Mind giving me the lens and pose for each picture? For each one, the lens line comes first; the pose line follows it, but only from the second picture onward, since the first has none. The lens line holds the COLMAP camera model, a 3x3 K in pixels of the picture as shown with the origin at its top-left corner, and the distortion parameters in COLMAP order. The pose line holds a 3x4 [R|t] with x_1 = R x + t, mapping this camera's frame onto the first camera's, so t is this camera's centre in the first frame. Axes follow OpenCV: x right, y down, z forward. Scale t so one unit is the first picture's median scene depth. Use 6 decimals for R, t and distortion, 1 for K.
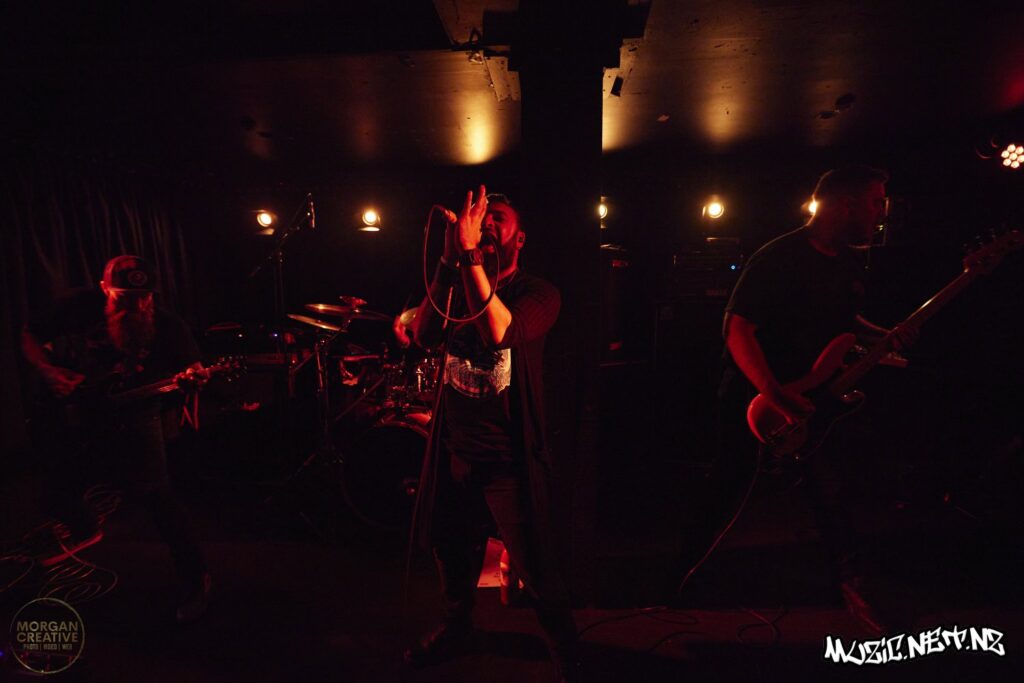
lens RADIAL K [[474.2, 0, 503.9], [0, 474.2, 346.4], [0, 0, 1]] dist [0.009121, 0.000219]
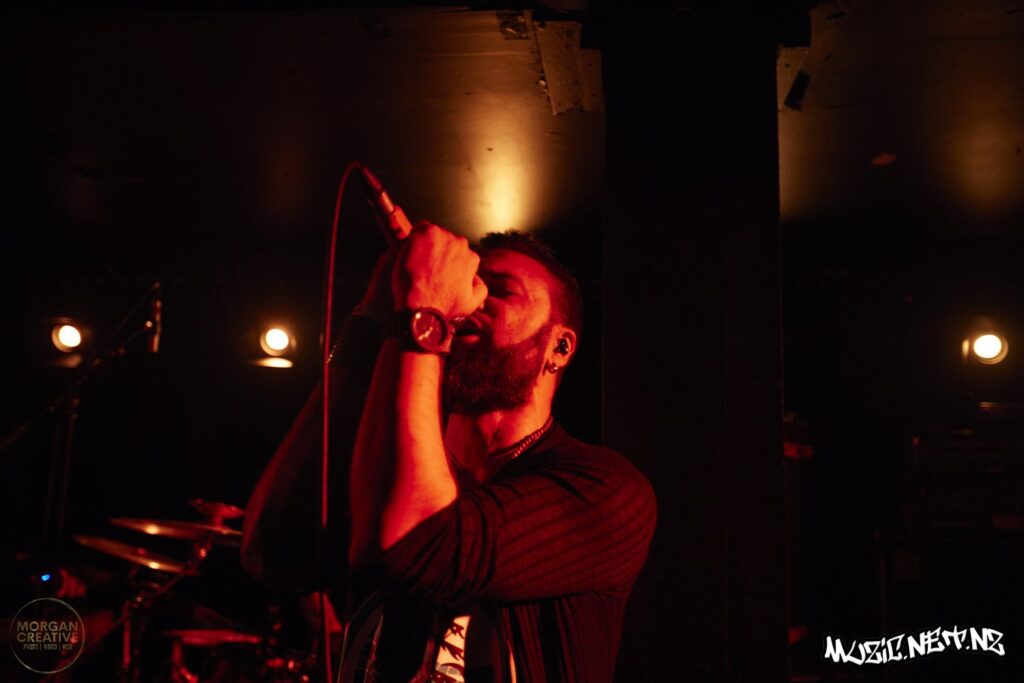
lens RADIAL K [[920.5, 0, 495.9], [0, 920.5, 335.1], [0, 0, 1]] dist [-0.002470, 0.033148]
pose [[0.998813, 0.031392, -0.037240, -0.023045], [-0.040871, 0.956070, -0.290274, -0.010152], [0.026491, 0.291451, 0.956219, 0.116590]]
